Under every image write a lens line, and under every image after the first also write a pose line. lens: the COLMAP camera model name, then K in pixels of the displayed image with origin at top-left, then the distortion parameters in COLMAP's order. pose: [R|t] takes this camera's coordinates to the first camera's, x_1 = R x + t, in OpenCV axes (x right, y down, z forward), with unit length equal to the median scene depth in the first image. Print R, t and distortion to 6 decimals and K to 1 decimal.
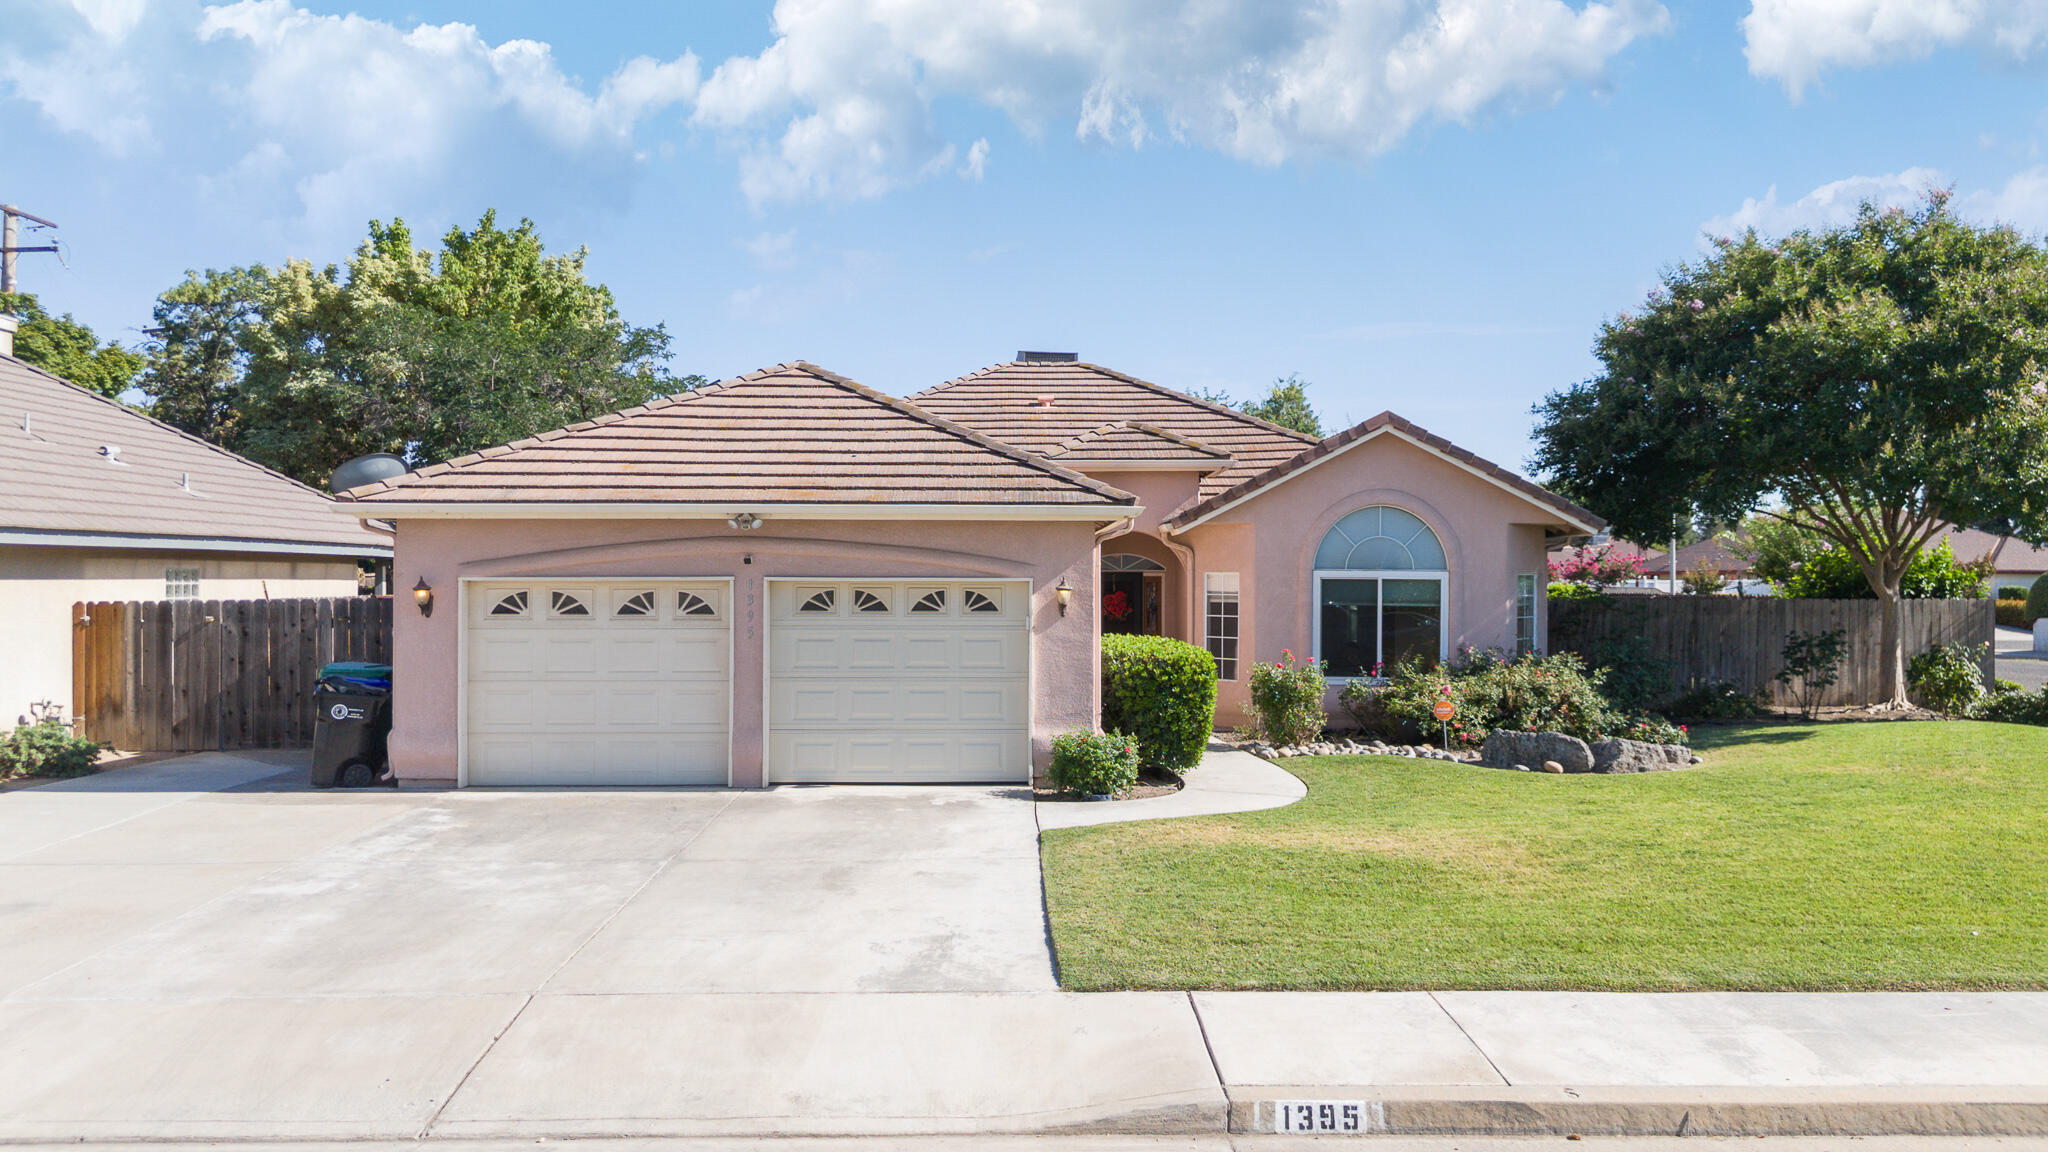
lens RADIAL K [[1450.3, 0, 1024.0], [0, 1450.3, 576.0], [0, 0, 1]] dist [-0.000279, -0.001016]
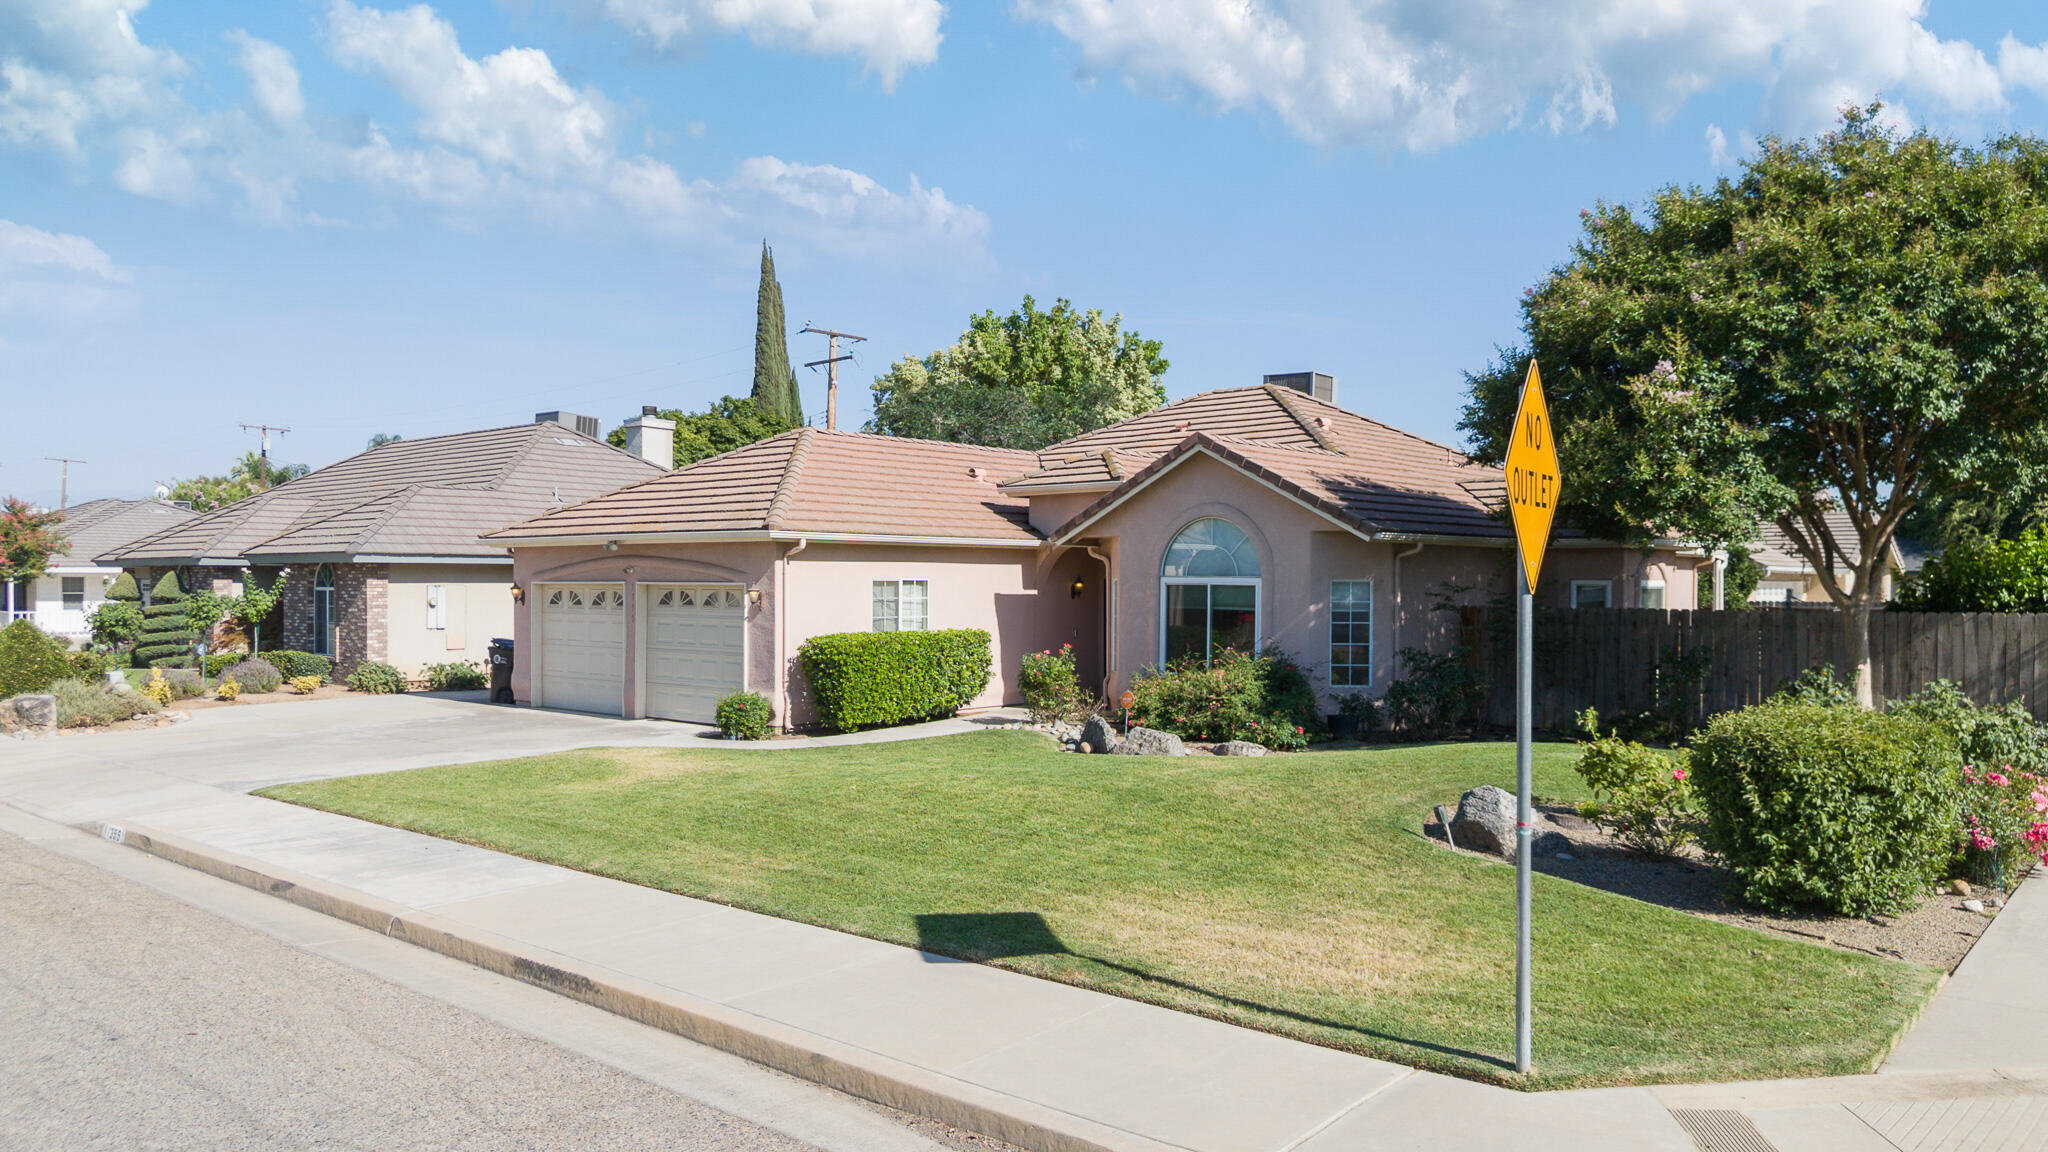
lens RADIAL K [[1395.2, 0, 1024.0], [0, 1395.2, 576.0], [0, 0, 1]] dist [-0.000844, -0.000442]
pose [[0.757393, -0.001887, -0.652957, 1.082015], [-0.001509, 0.999988, -0.004640, 0.000687], [0.652957, 0.004500, 0.757381, 0.146064]]
